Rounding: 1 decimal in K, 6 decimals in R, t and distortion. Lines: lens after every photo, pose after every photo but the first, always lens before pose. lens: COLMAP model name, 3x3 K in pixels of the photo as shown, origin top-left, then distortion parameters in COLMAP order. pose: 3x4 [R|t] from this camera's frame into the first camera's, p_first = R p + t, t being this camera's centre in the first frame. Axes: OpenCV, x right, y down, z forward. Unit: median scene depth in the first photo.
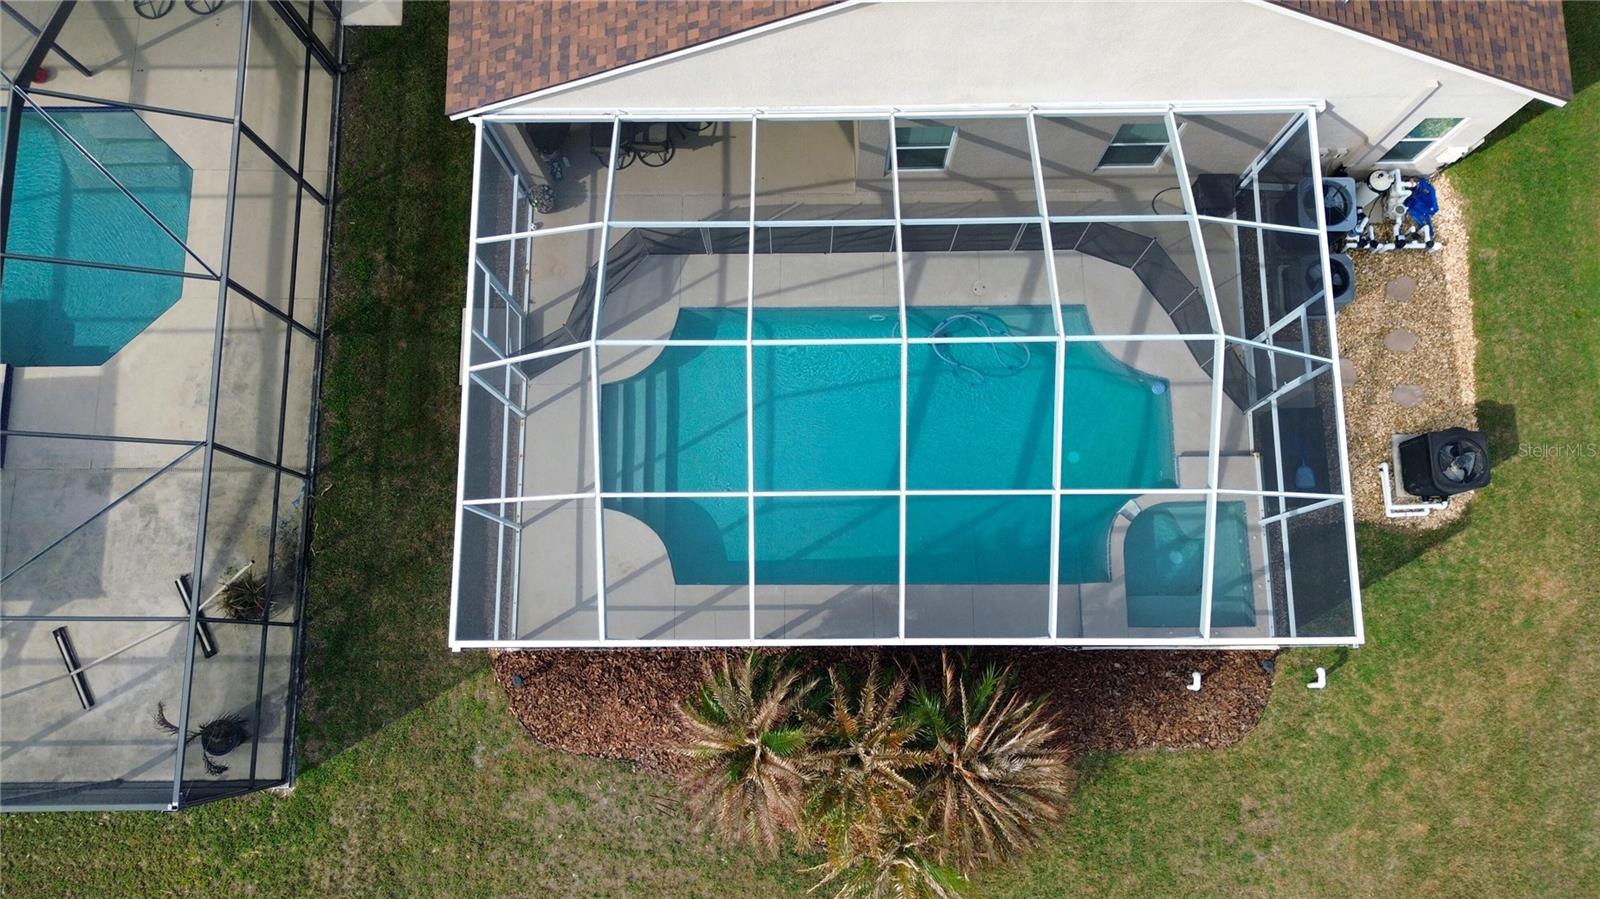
lens RADIAL K [[1121.0, 0, 800.0], [0, 1121.0, 449.5], [0, 0, 1]] dist [0.078690, -0.076155]
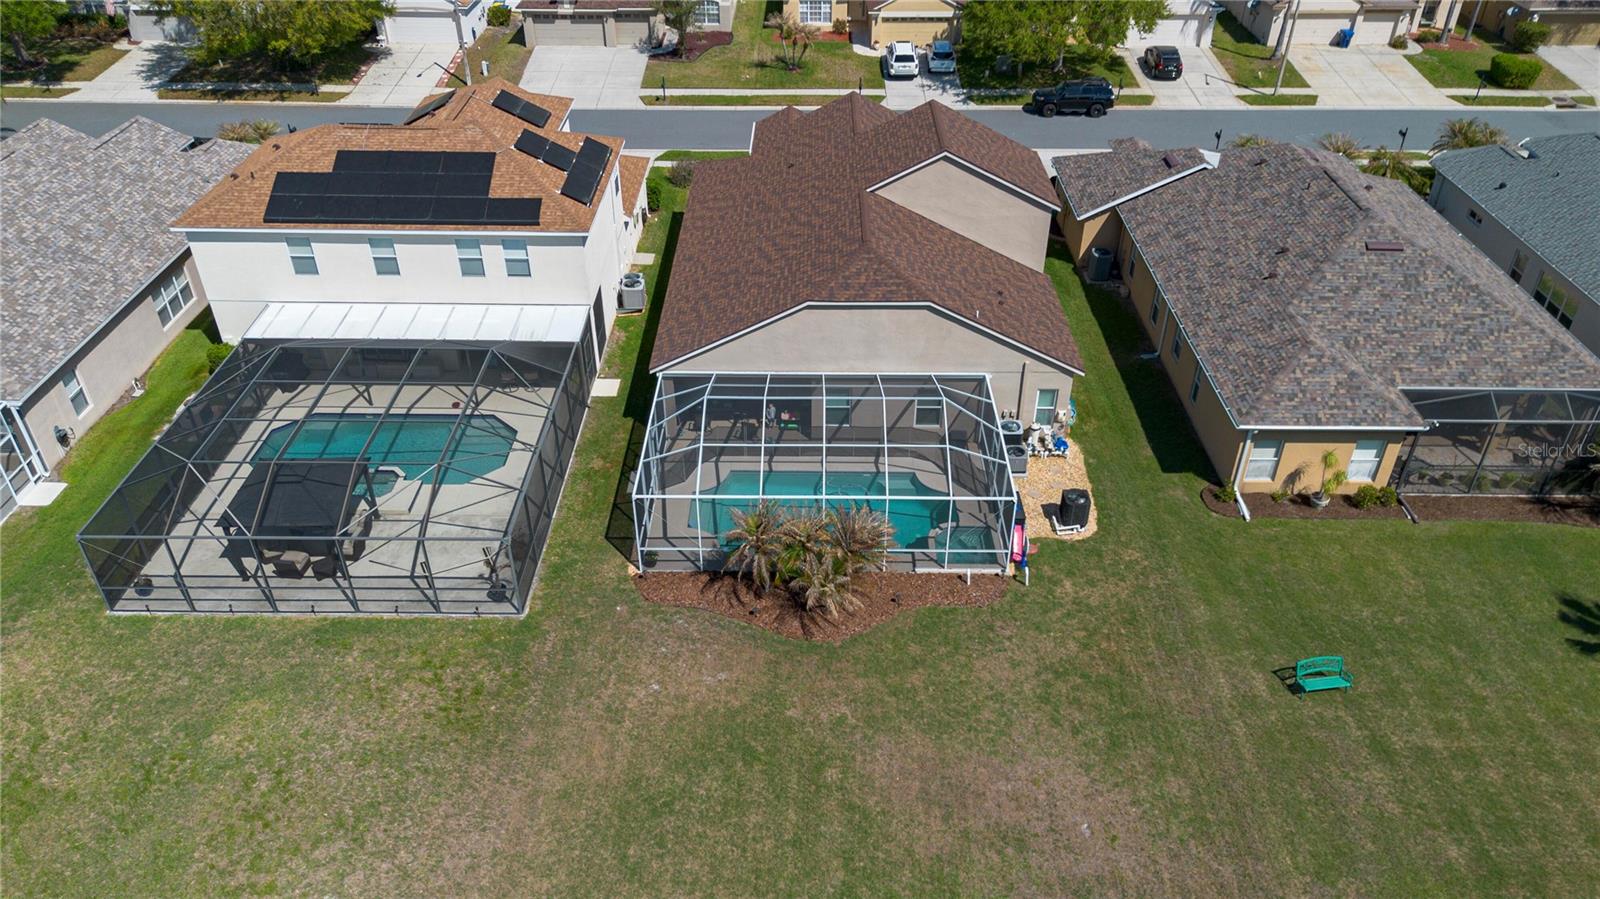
lens RADIAL K [[1121.0, 0, 800.0], [0, 1121.0, 449.5], [0, 0, 1]] dist [0.078690, -0.076155]
pose [[0.999734, 0.022574, -0.004825, 0.041327], [-0.019485, 0.713132, -0.700759, 1.481960], [-0.012378, 0.700666, 0.713382, -0.633263]]
